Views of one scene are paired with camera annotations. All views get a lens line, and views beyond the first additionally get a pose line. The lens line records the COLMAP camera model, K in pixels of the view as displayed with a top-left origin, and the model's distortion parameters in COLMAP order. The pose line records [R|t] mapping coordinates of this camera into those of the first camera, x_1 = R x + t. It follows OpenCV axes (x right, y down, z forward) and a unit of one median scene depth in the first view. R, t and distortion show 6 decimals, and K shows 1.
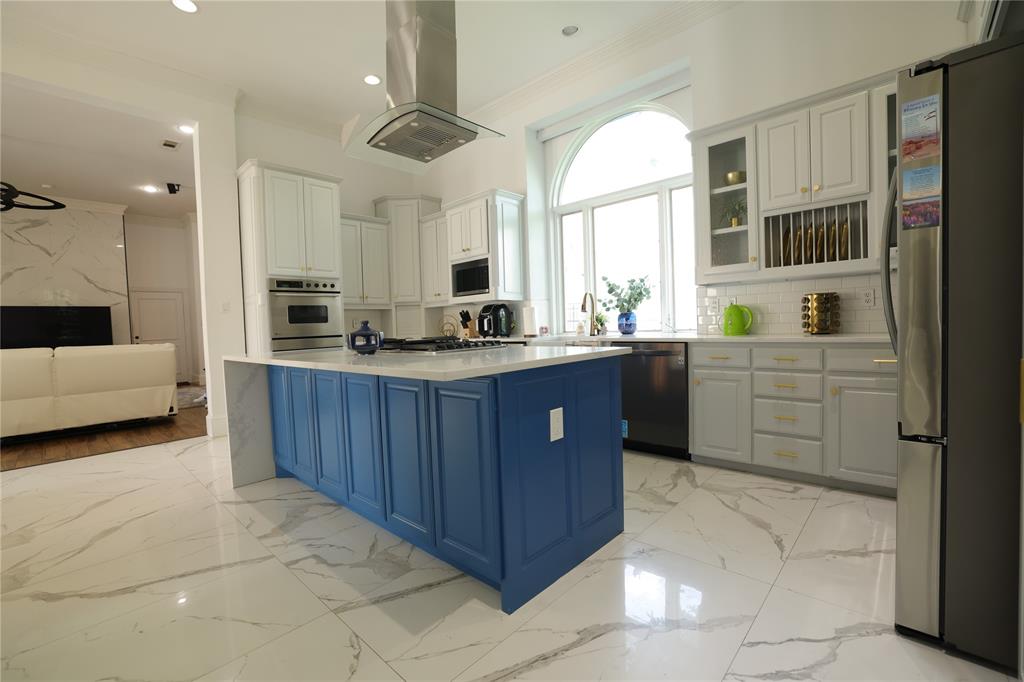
lens RADIAL K [[439.8, 0, 511.9], [0, 439.8, 341.0], [0, 0, 1]] dist [-0.009504, -0.000068]
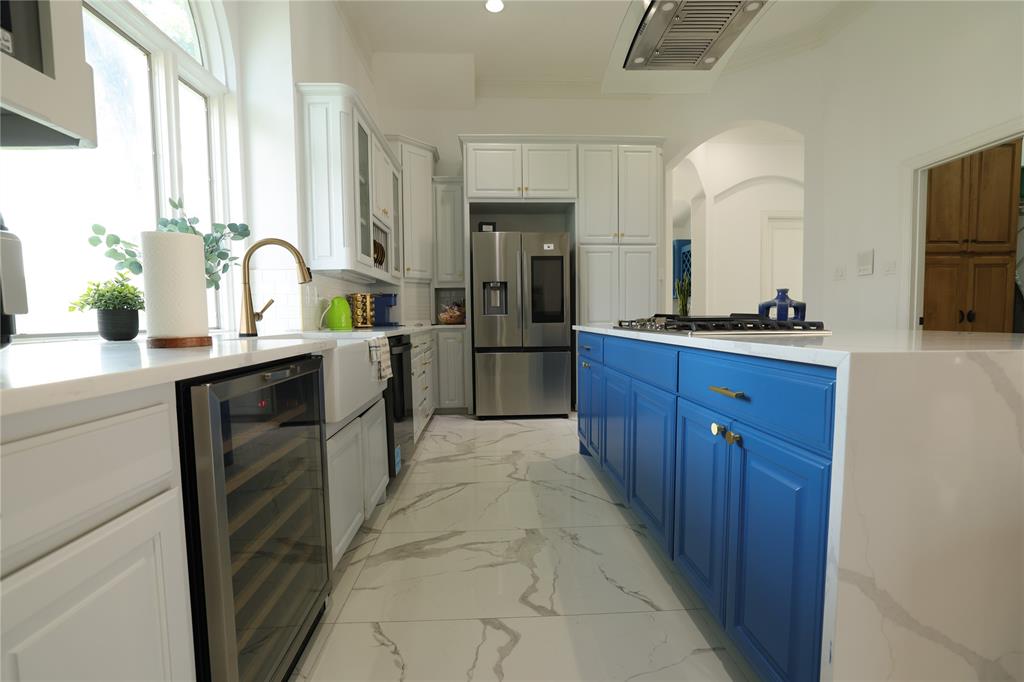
lens RADIAL K [[439.8, 0, 509.3], [0, 439.8, 343.1], [0, 0, 1]] dist [-0.009504, -0.000068]
pose [[-0.712075, 0.003608, 0.702094, -0.497727], [0.063914, 0.996168, 0.059703, -0.023545], [-0.699189, 0.087387, -0.709577, 1.798000]]
